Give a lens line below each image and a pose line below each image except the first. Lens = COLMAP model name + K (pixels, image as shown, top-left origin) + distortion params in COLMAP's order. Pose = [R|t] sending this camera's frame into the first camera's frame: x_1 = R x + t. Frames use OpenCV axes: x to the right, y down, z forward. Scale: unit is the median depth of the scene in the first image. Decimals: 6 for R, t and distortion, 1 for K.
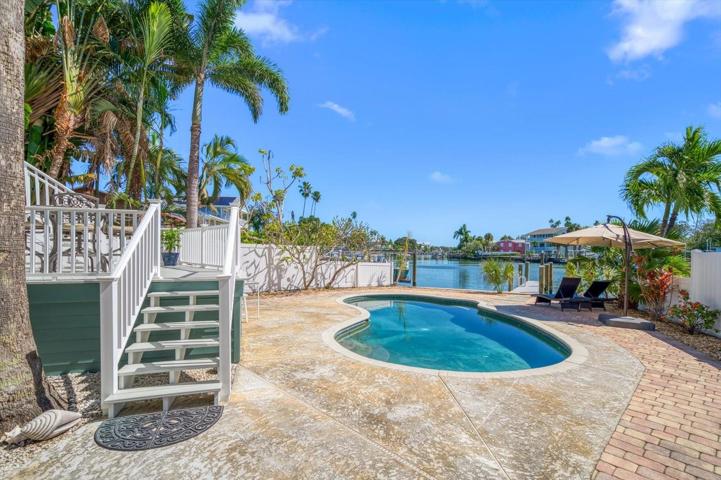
lens RADIAL K [[350.4, 0, 364.7], [0, 350.4, 256.8], [0, 0, 1]] dist [0.015289, -0.002136]
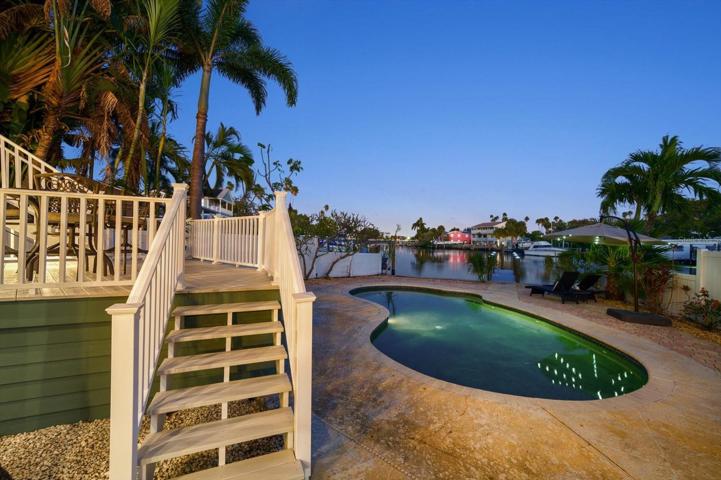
lens RADIAL K [[301.7, 0, 358.7], [0, 301.7, 239.4], [0, 0, 1]] dist [0.004320, 0.002331]
pose [[0.996386, 0.011195, 0.084200, -0.097731], [-0.009880, 0.999823, -0.016013, -0.013174], [-0.084364, 0.015123, 0.996320, 0.118083]]
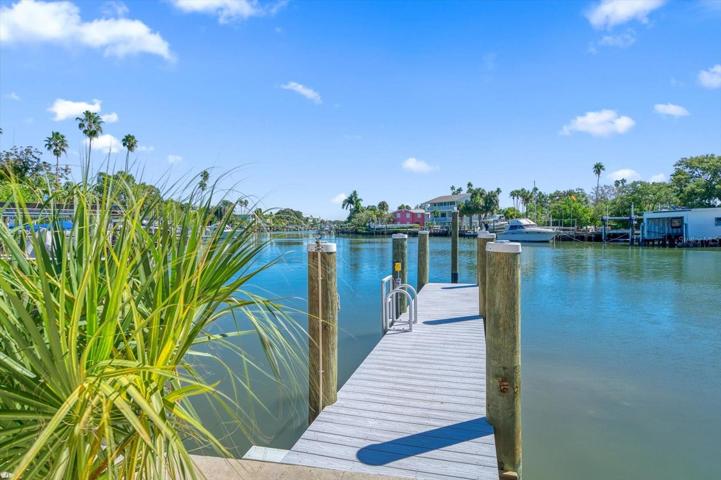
lens RADIAL K [[411.1, 0, 363.9], [0, 411.1, 236.6], [0, 0, 1]] dist [0.030894, 0.002499]
pose [[0.961654, -0.021539, 0.273419, 0.542336], [0.019404, 0.999756, 0.010511, 0.027621], [-0.273578, -0.004802, 0.961838, 1.106342]]
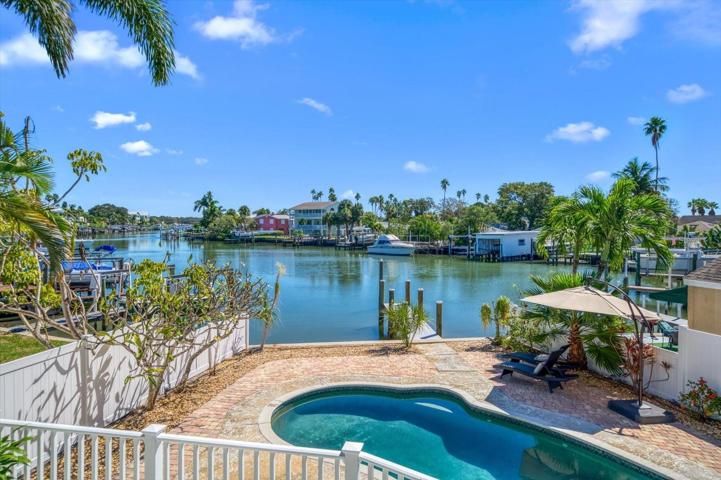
lens RADIAL K [[471.8, 0, 357.4], [0, 471.8, 232.5], [0, 0, 1]] dist [0.039501, 0.005343]
pose [[0.818420, -0.013699, 0.574457, -0.347031], [0.009557, 0.999902, 0.010229, -0.185637], [-0.574541, -0.002882, 0.818471, 0.277859]]
